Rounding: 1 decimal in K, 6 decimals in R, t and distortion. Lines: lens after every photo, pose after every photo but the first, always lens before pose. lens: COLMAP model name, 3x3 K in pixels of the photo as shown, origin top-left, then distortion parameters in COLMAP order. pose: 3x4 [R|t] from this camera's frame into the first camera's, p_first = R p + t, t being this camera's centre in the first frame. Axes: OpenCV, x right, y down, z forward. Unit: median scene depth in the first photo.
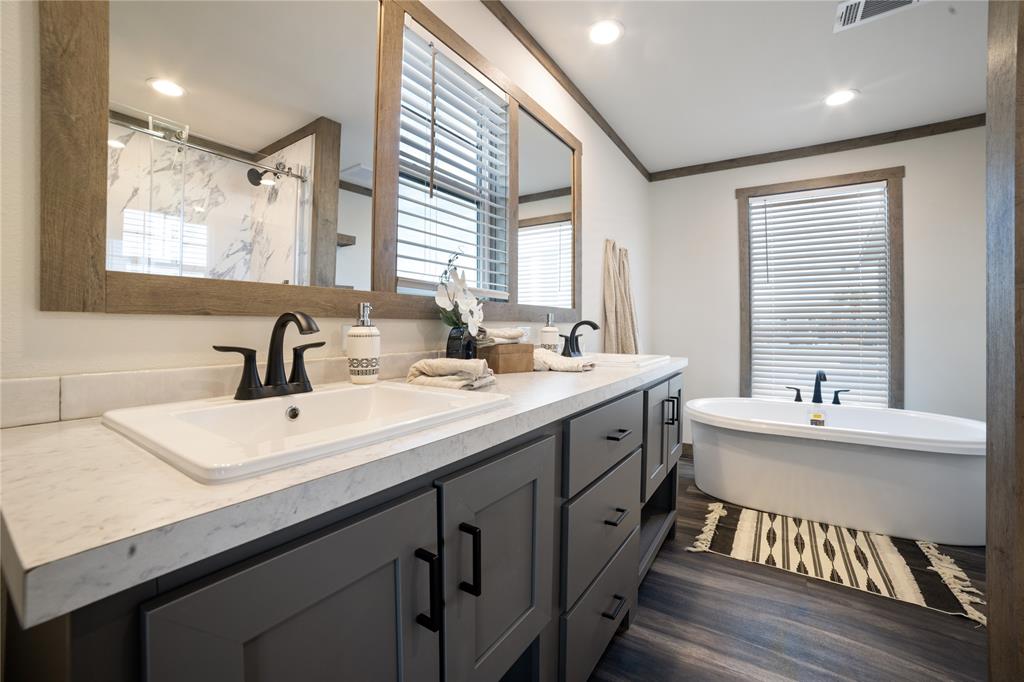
lens RADIAL K [[420.3, 0, 515.4], [0, 420.3, 327.2], [0, 0, 1]] dist [-0.098926, 0.031886]
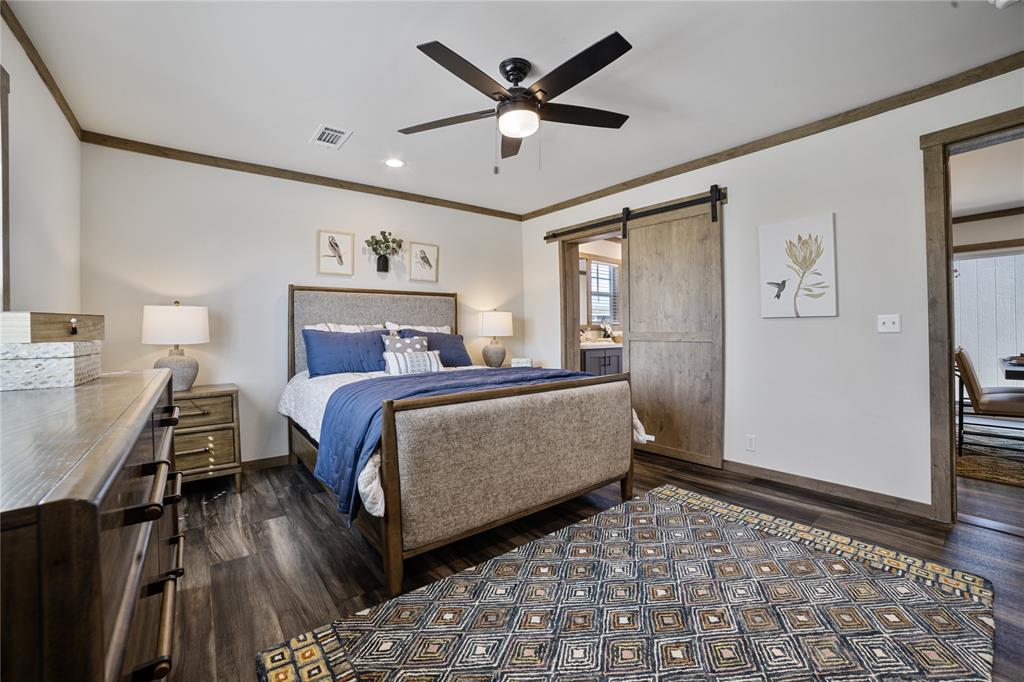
lens RADIAL K [[422.2, 0, 514.5], [0, 422.2, 331.7], [0, 0, 1]] dist [-0.102145, 0.033165]
pose [[0.946924, -0.013231, -0.321185, 0.316990], [0.009831, 0.999877, -0.012204, 0.034096], [0.321307, 0.008399, 0.946938, -2.949775]]
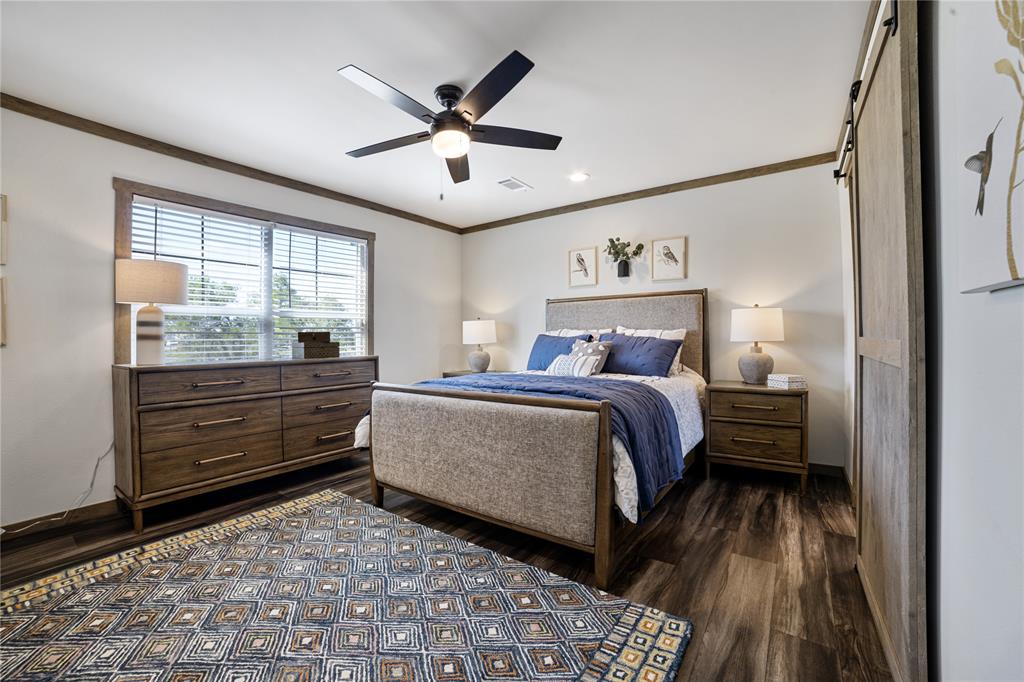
lens RADIAL K [[414.9, 0, 512.2], [0, 414.9, 335.8], [0, 0, 1]] dist [-0.101337, 0.033443]
pose [[-0.059708, -0.006095, -0.998197, 1.339841], [-0.001797, 0.999980, -0.005998, 0.014945], [0.998214, 0.001436, -0.059718, -1.341482]]
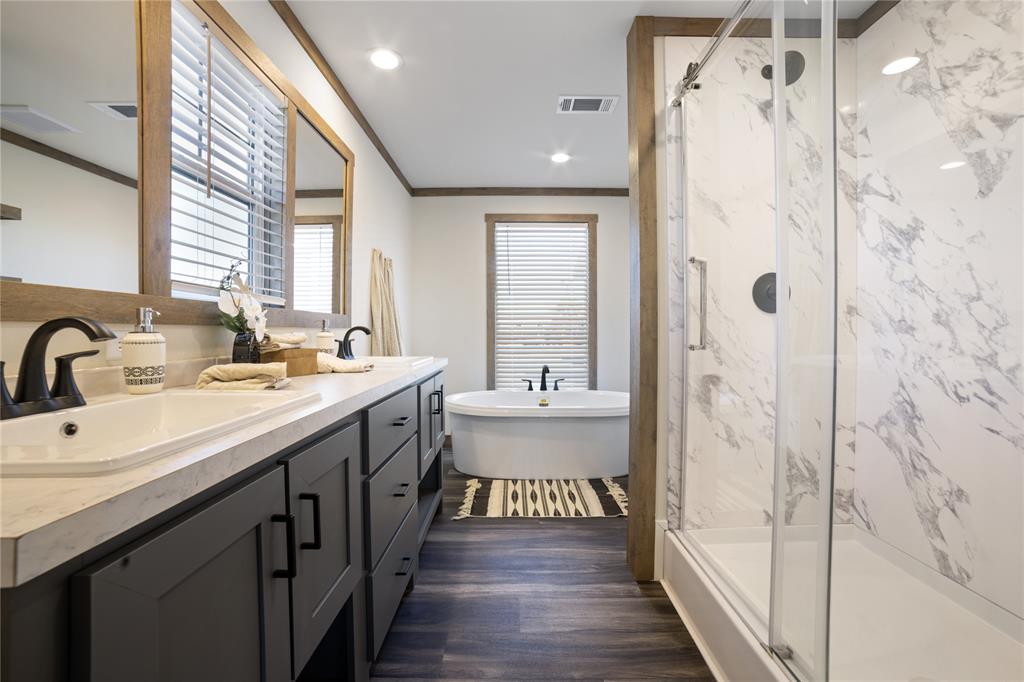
lens RADIAL K [[421.6, 0, 520.0], [0, 421.6, 343.8], [0, 0, 1]] dist [-0.045449, 0.000299]
pose [[0.831875, -0.017090, 0.554700, -0.109171], [0.000552, 0.999551, 0.029967, -0.002612], [-0.554963, -0.024622, 0.831511, -0.156180]]
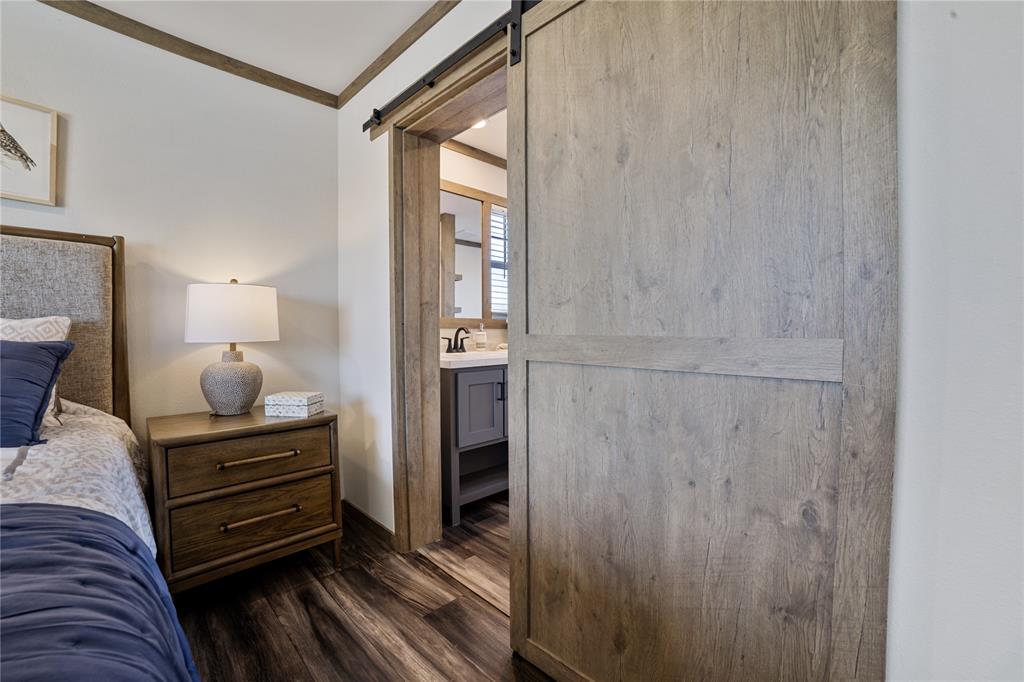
lens RADIAL K [[422.2, 0, 514.5], [0, 422.2, 331.7], [0, 0, 1]] dist [-0.102145, 0.033165]
pose [[0.979543, -0.008482, -0.201058, 0.307635], [0.007618, 0.999958, -0.005072, 0.010552], [0.201092, 0.003437, 0.979566, -1.237104]]
